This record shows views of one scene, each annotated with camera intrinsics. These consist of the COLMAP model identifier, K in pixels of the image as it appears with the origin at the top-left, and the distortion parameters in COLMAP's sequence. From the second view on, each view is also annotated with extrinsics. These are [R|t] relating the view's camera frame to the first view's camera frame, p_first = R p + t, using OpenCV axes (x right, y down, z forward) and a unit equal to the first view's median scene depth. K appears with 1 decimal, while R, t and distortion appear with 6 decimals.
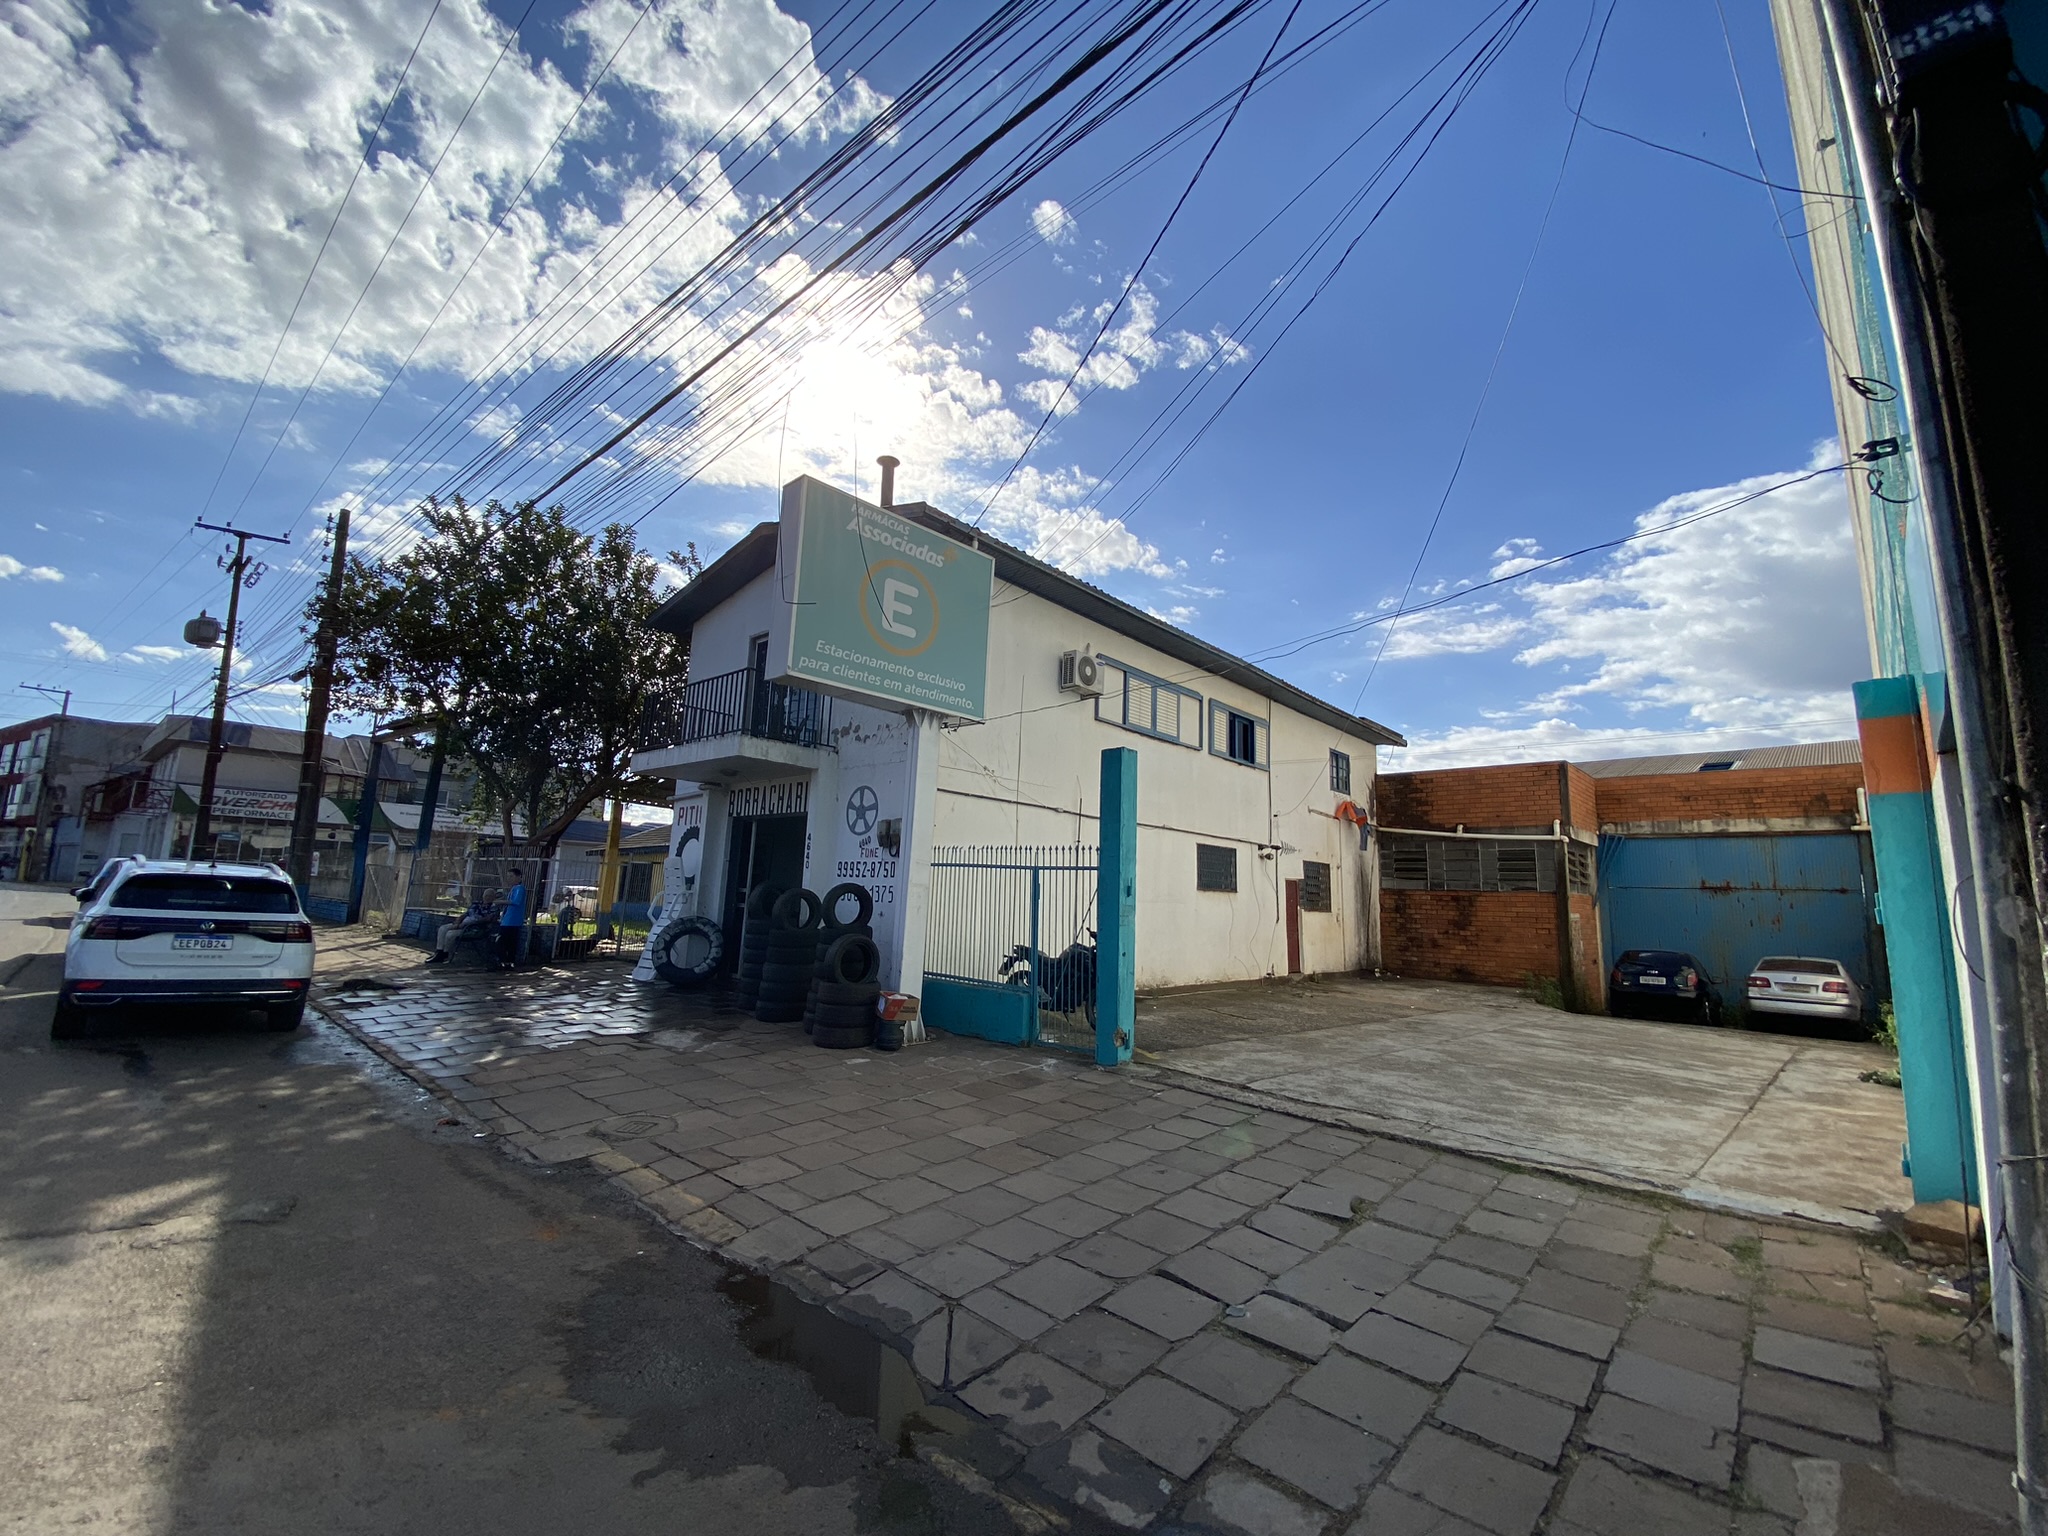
lens RADIAL K [[838.4, 0, 1026.3], [0, 838.4, 757.9], [0, 0, 1]] dist [0.024507, -0.015489]
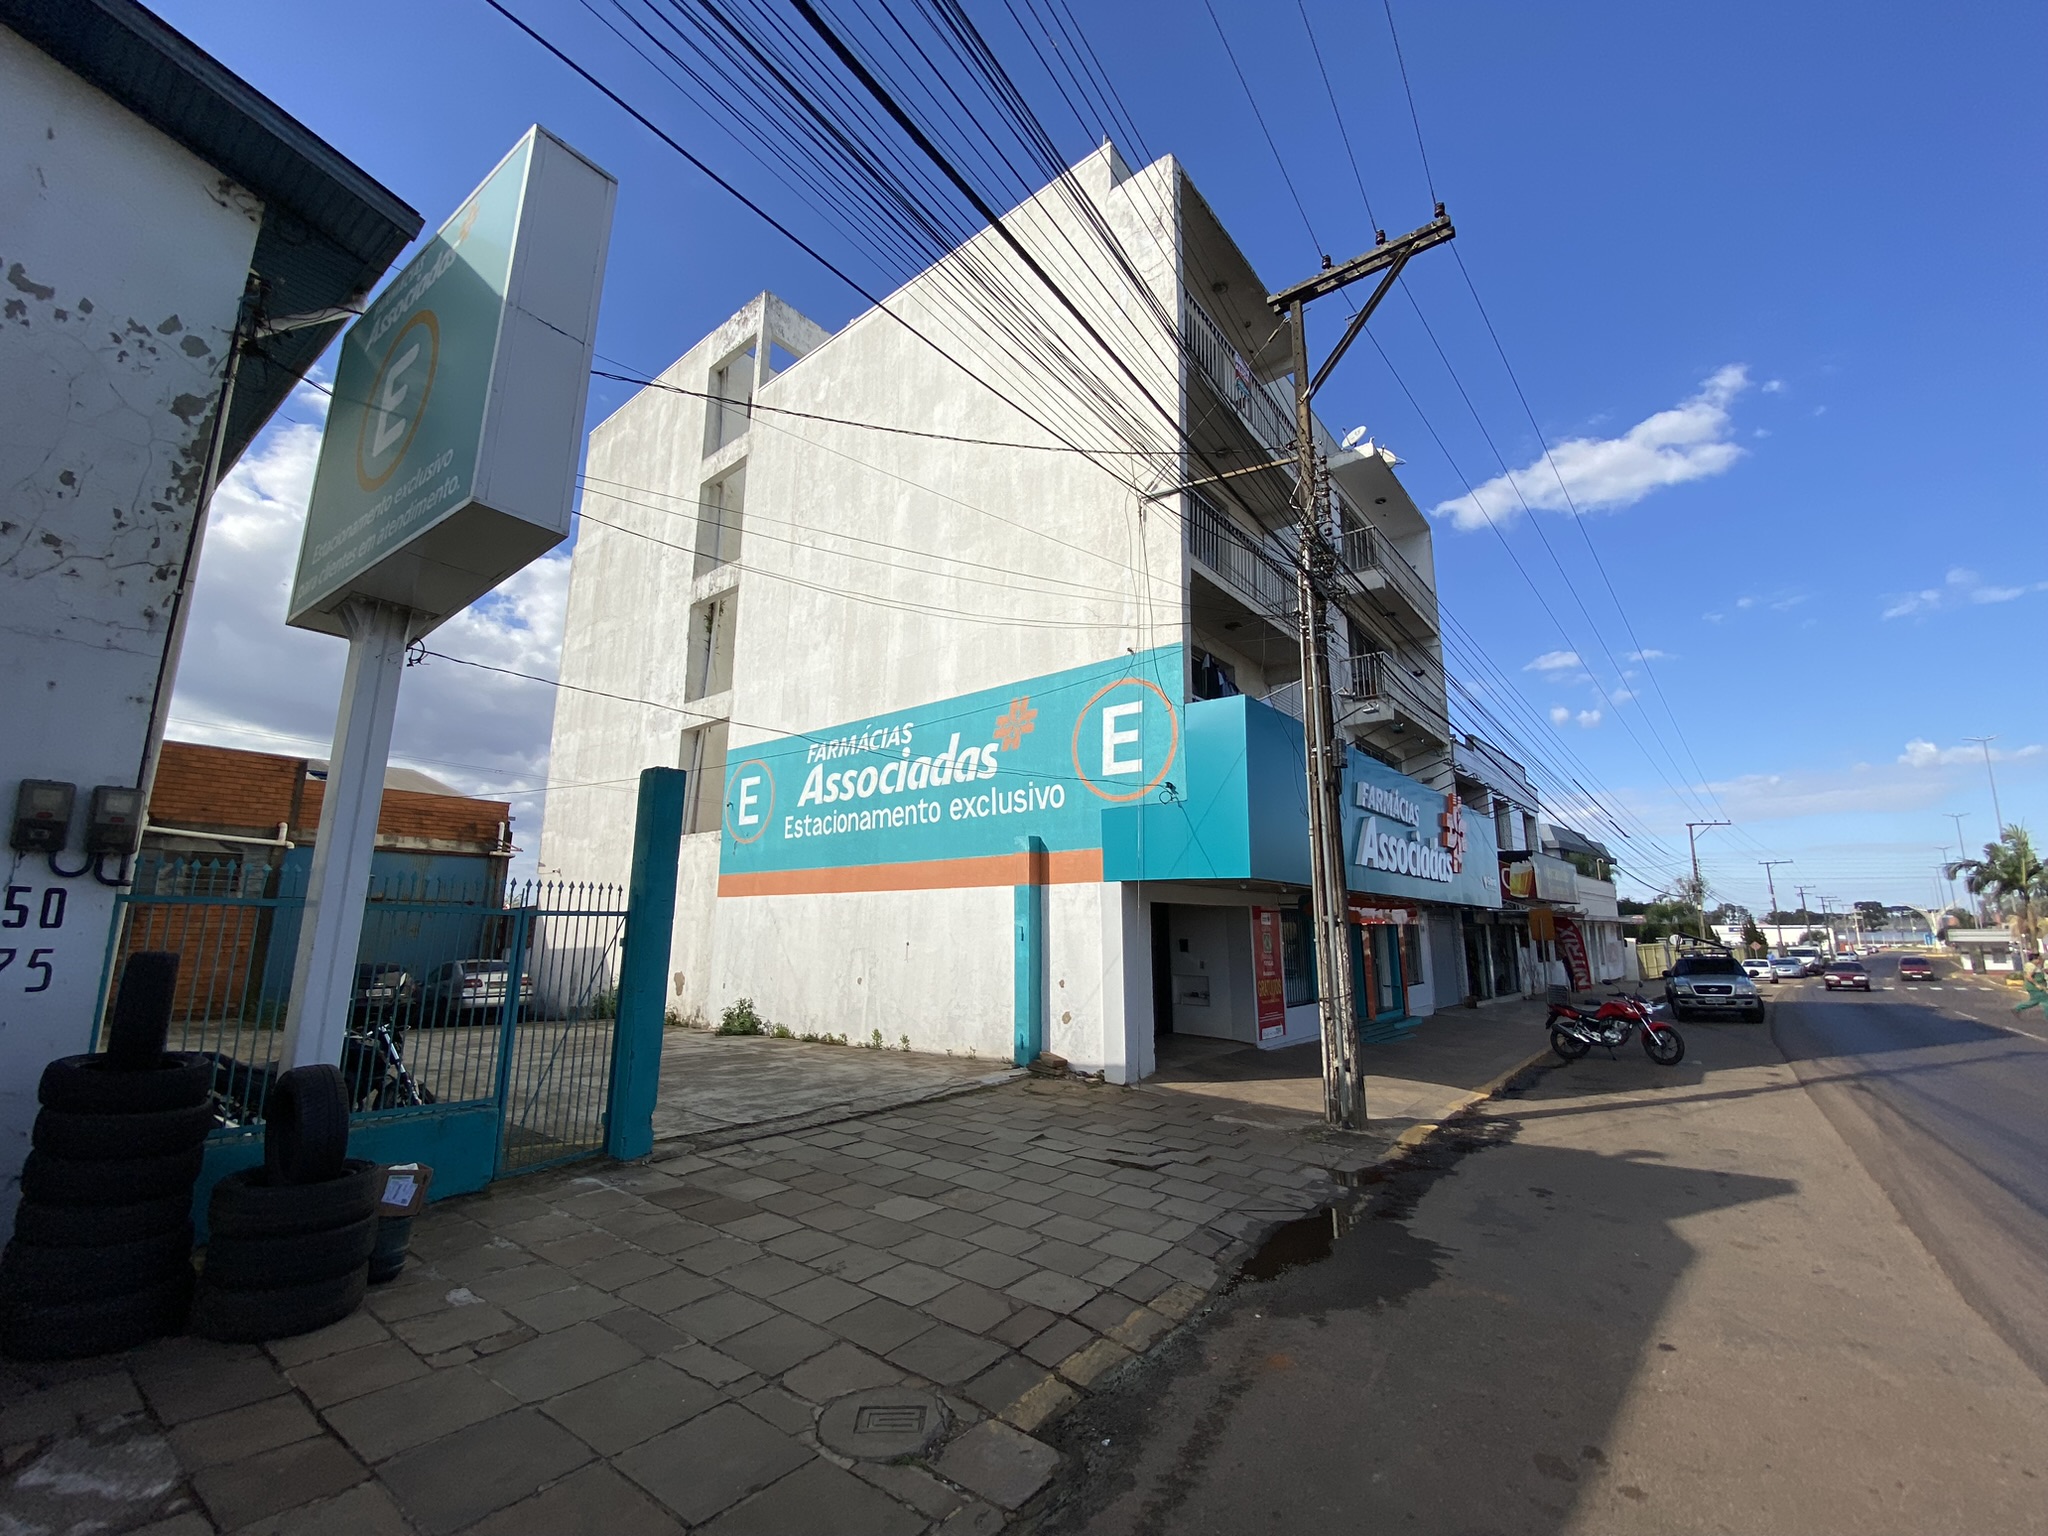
lens RADIAL K [[838.4, 0, 1026.3], [0, 838.4, 757.9], [0, 0, 1]] dist [0.024507, -0.015489]
pose [[-0.129584, 0.161585, 0.978314, -1.362434], [-0.176035, 0.967211, -0.183068, 0.127332], [-0.975817, -0.195940, -0.096890, 1.316279]]
